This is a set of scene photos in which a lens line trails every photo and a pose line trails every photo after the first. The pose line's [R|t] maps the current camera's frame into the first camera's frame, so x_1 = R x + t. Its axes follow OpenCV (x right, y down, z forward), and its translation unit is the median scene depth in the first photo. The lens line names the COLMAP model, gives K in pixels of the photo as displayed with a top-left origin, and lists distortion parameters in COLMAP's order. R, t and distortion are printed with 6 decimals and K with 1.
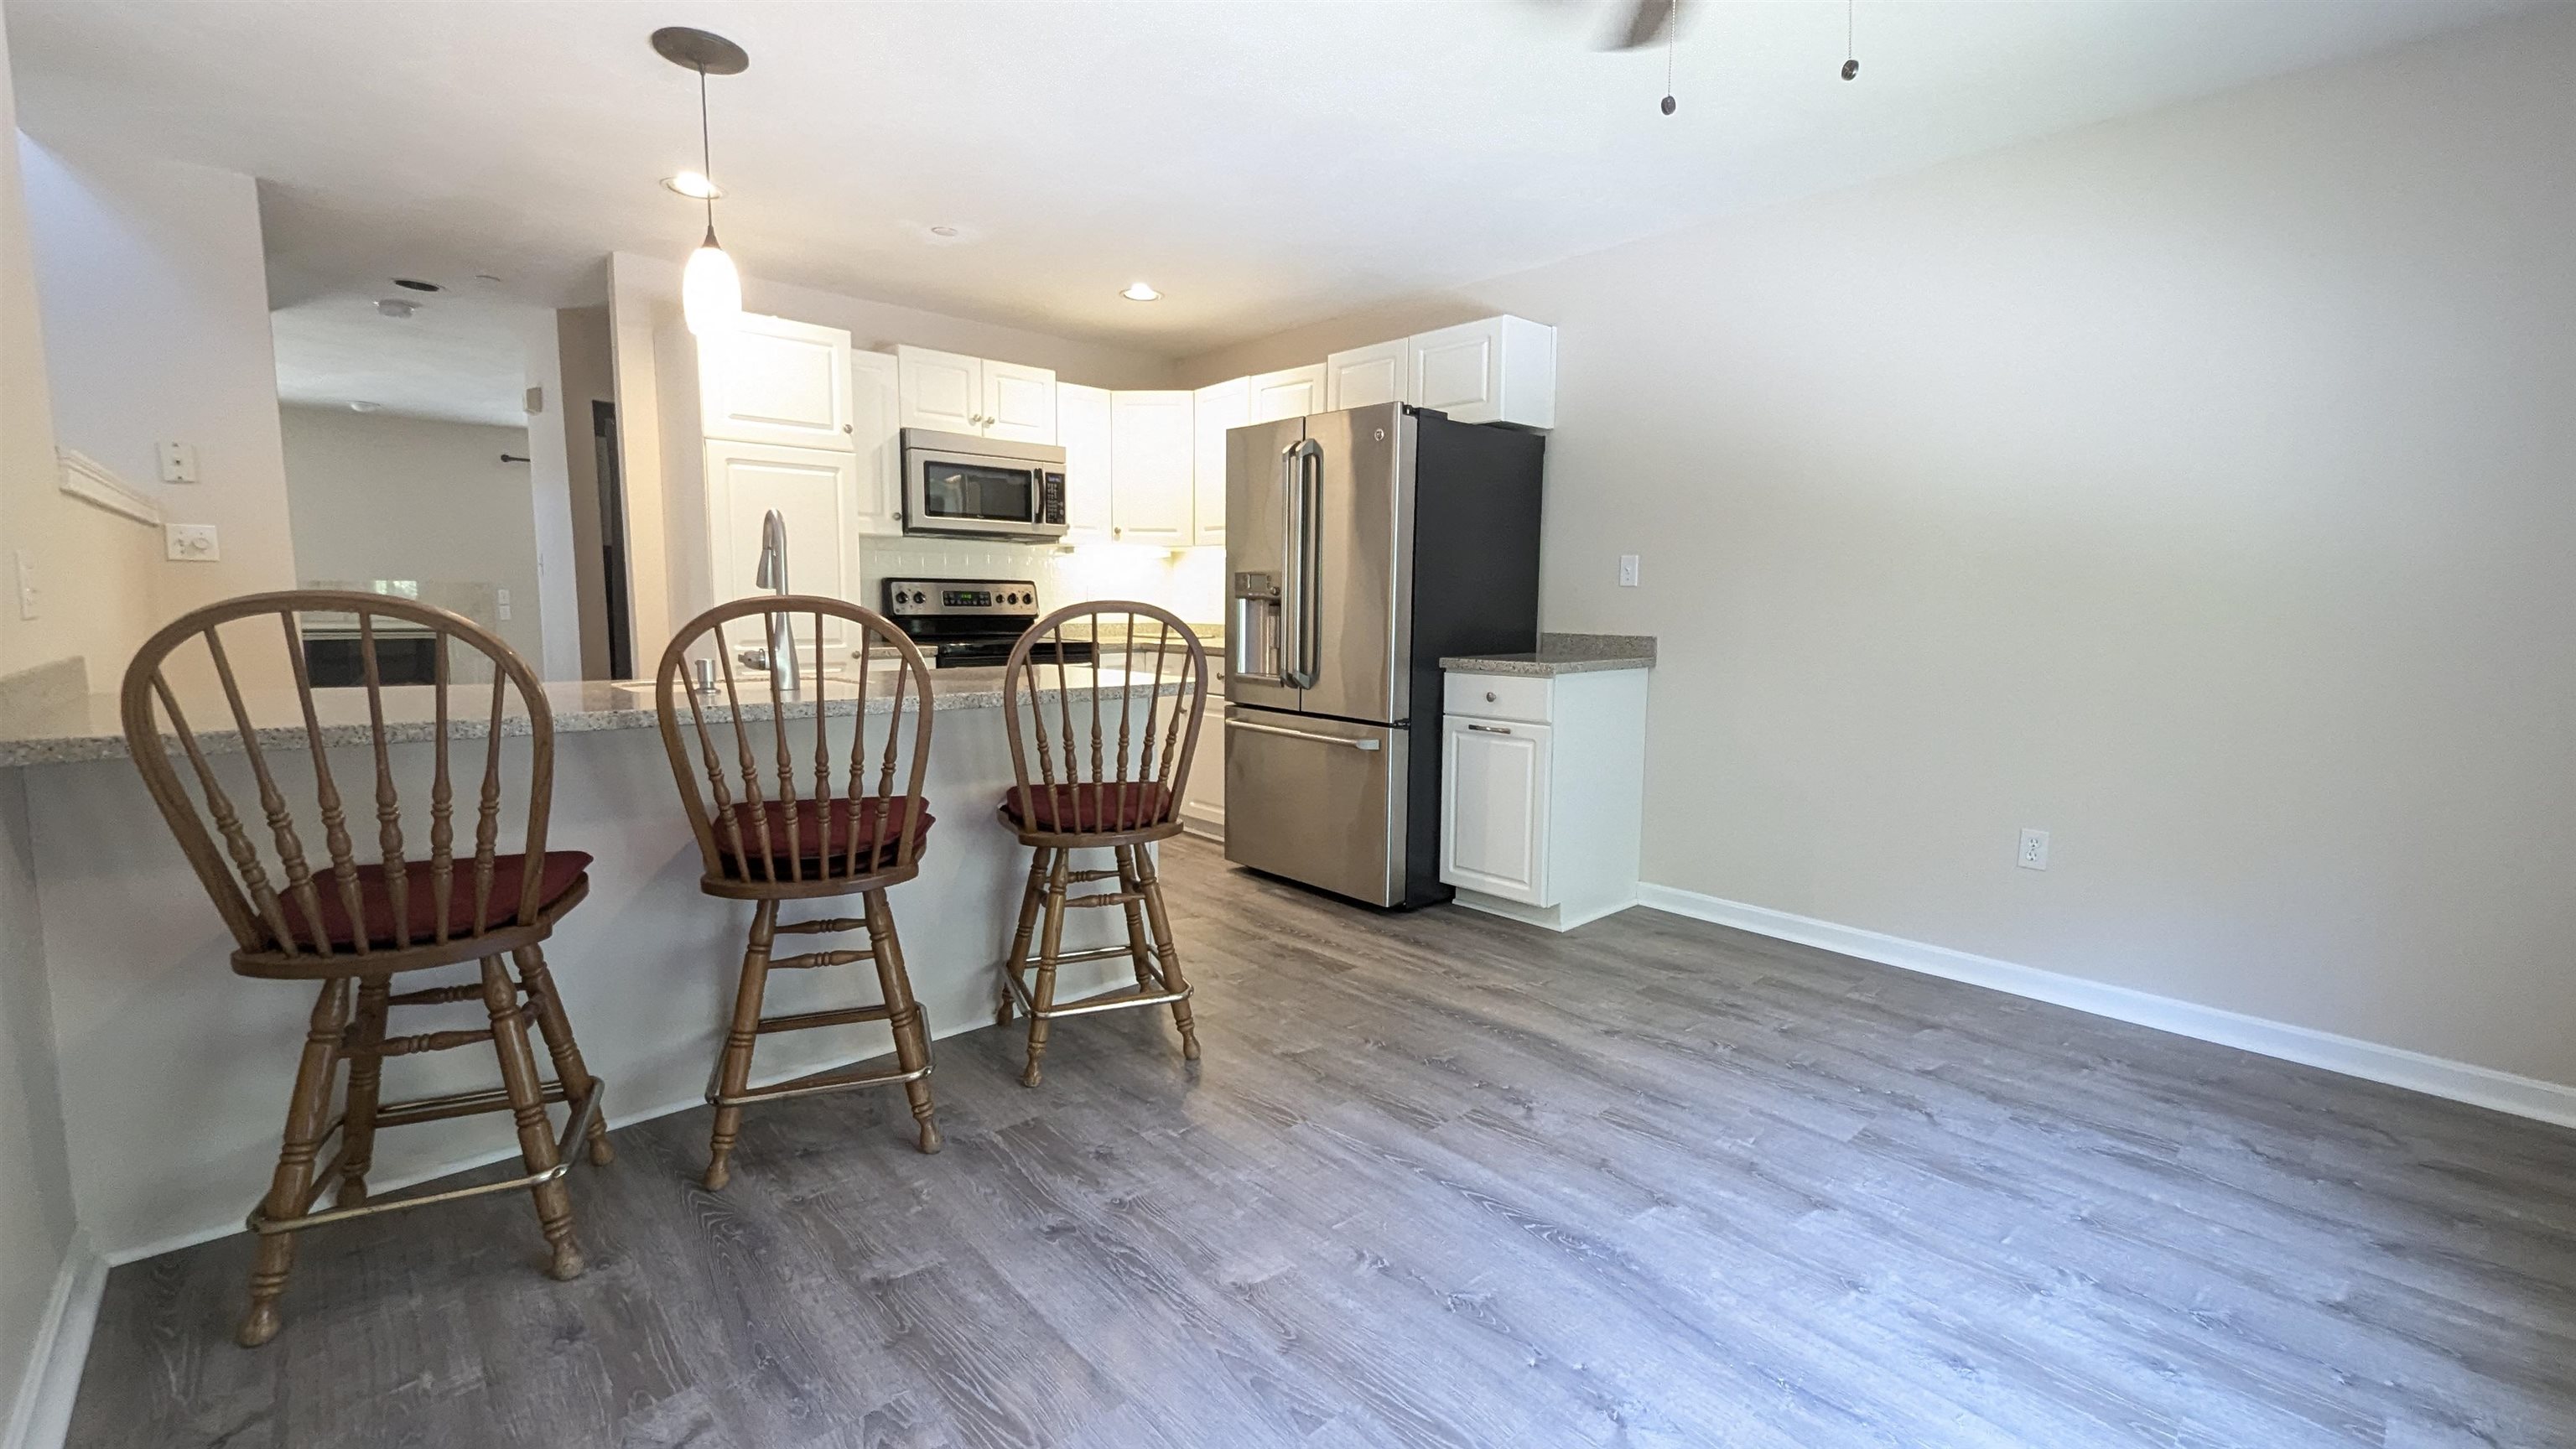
lens RADIAL K [[1080.8, 0, 1275.7], [0, 1080.8, 718.7], [0, 0, 1]] dist [0.002614, -0.000083]
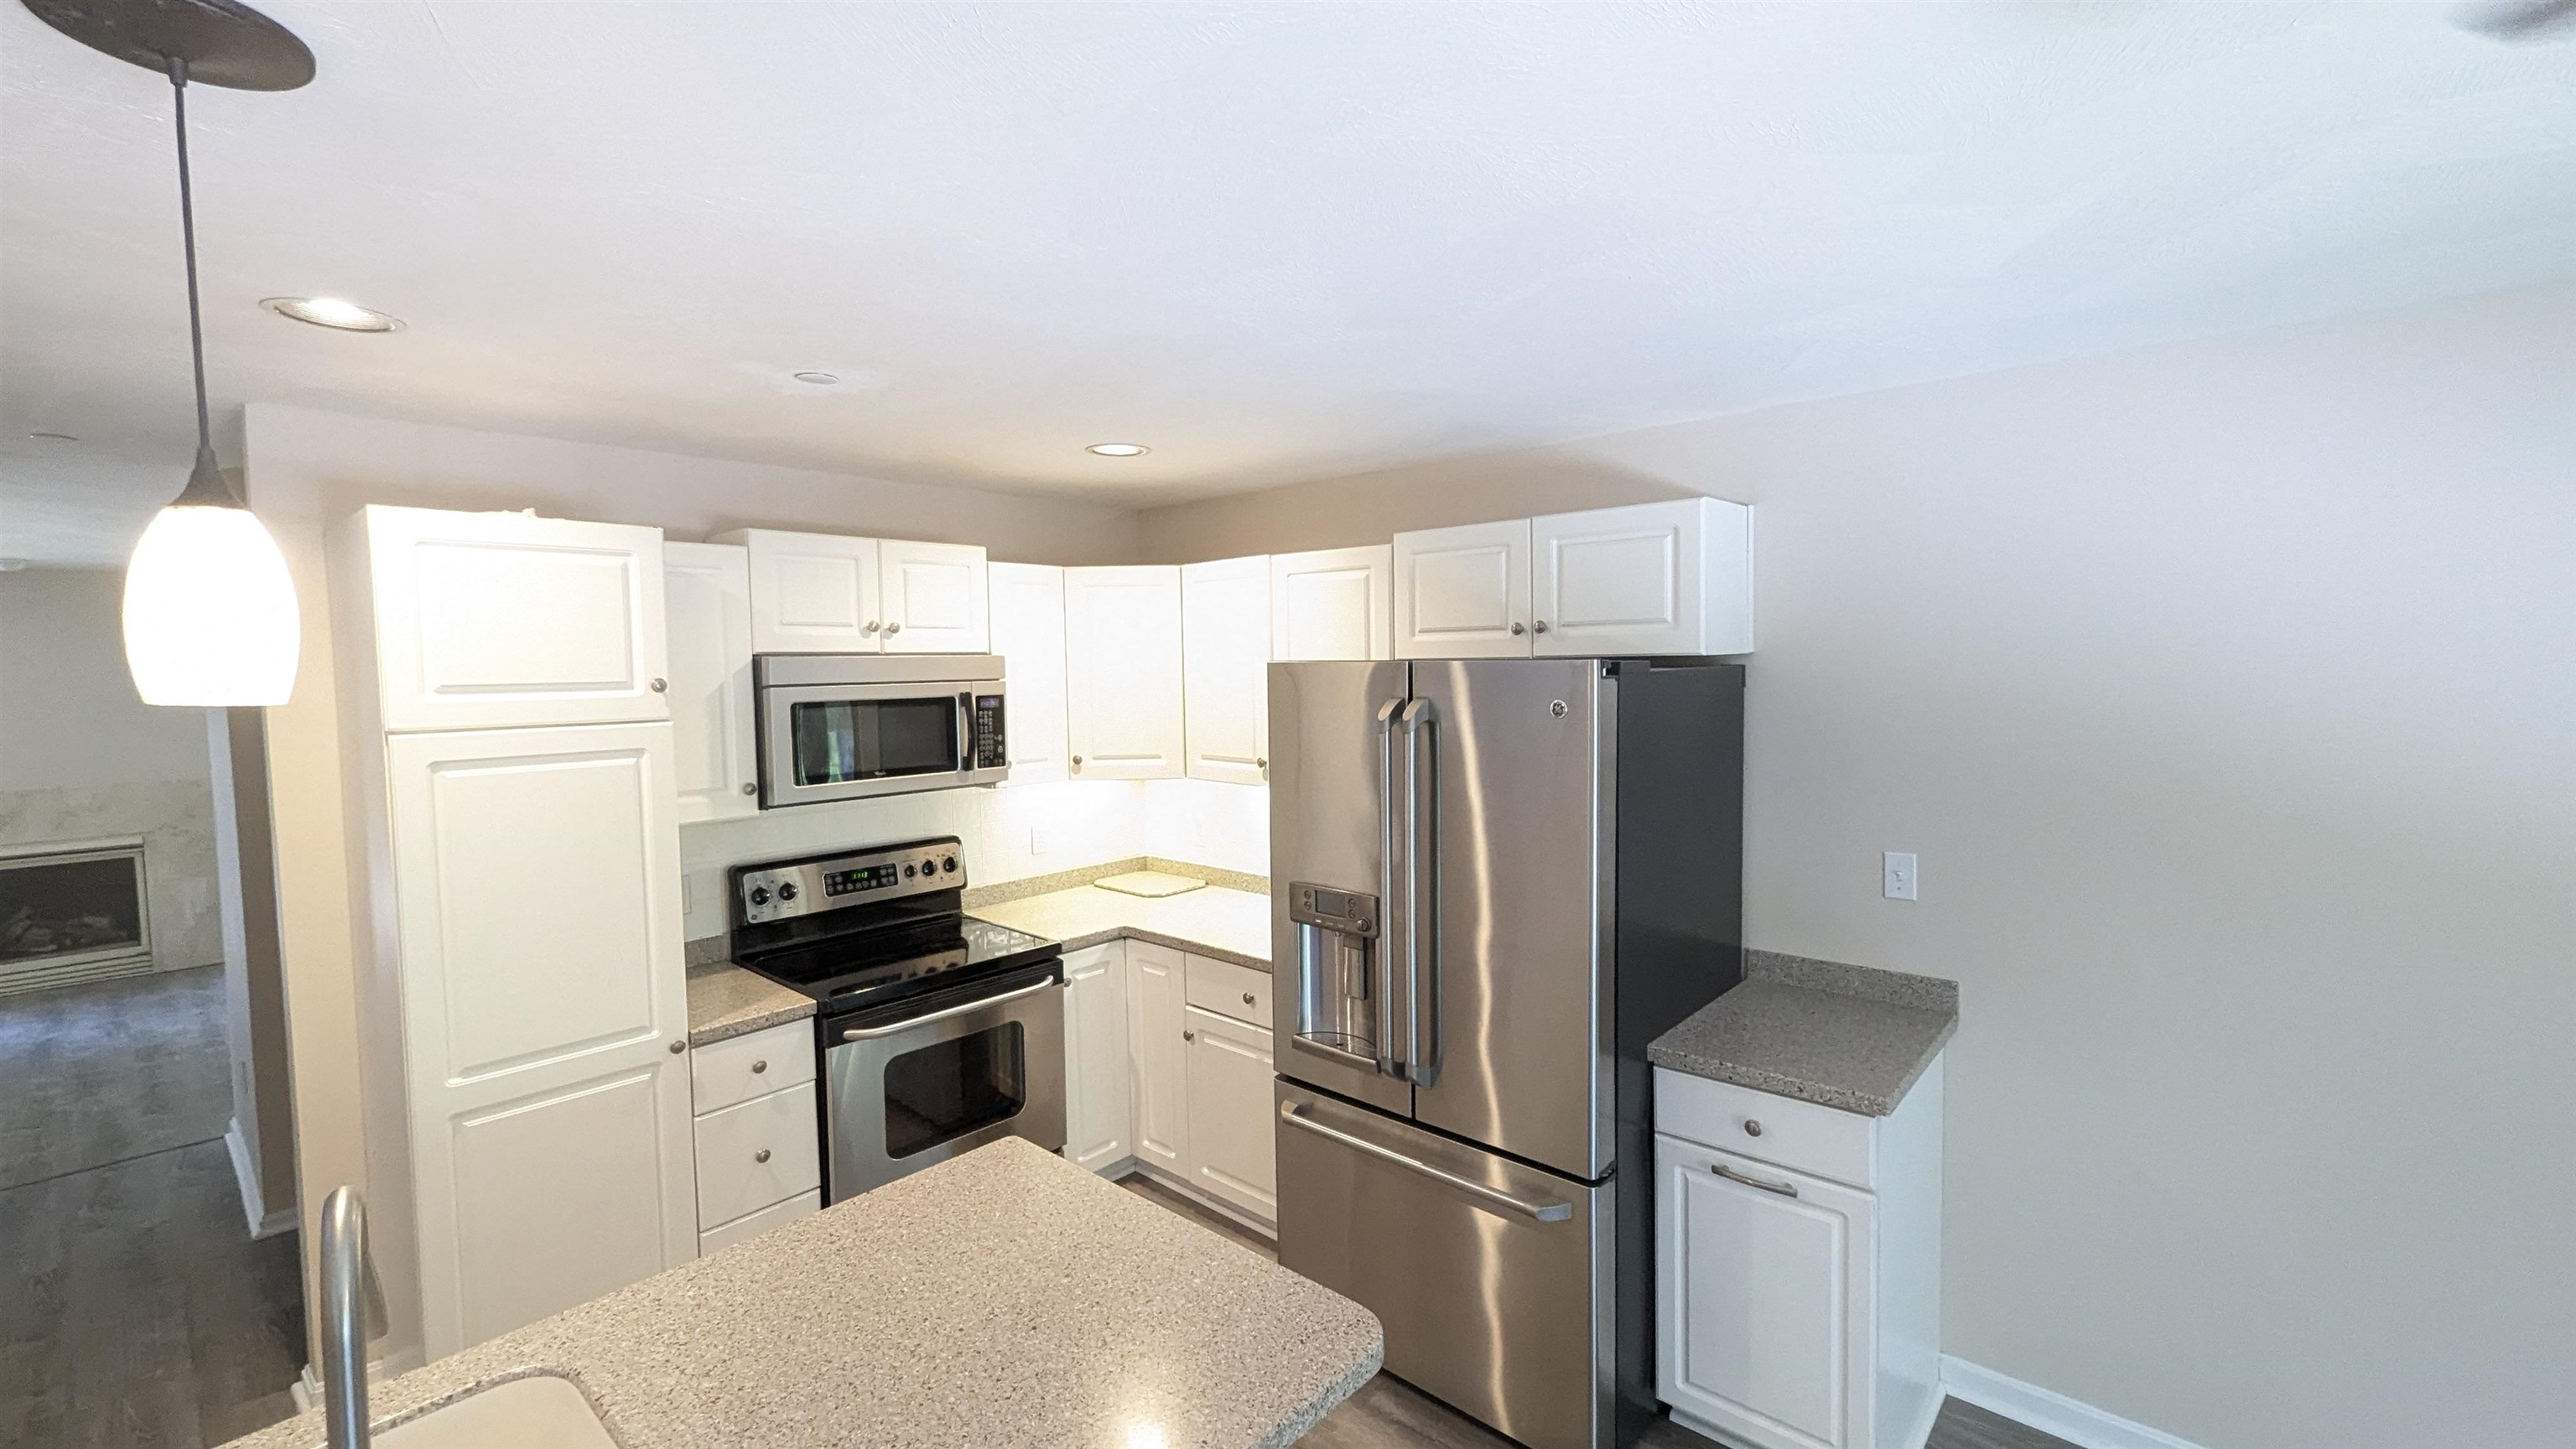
lens RADIAL K [[1080.8, 0, 1275.7], [0, 1080.8, 718.7], [0, 0, 1]] dist [0.002614, -0.000083]
pose [[0.995207, -0.032491, 0.092240, -0.093912], [0.037826, 0.997675, -0.056684, -0.180226], [-0.090184, 0.059901, 0.994122, 0.322945]]
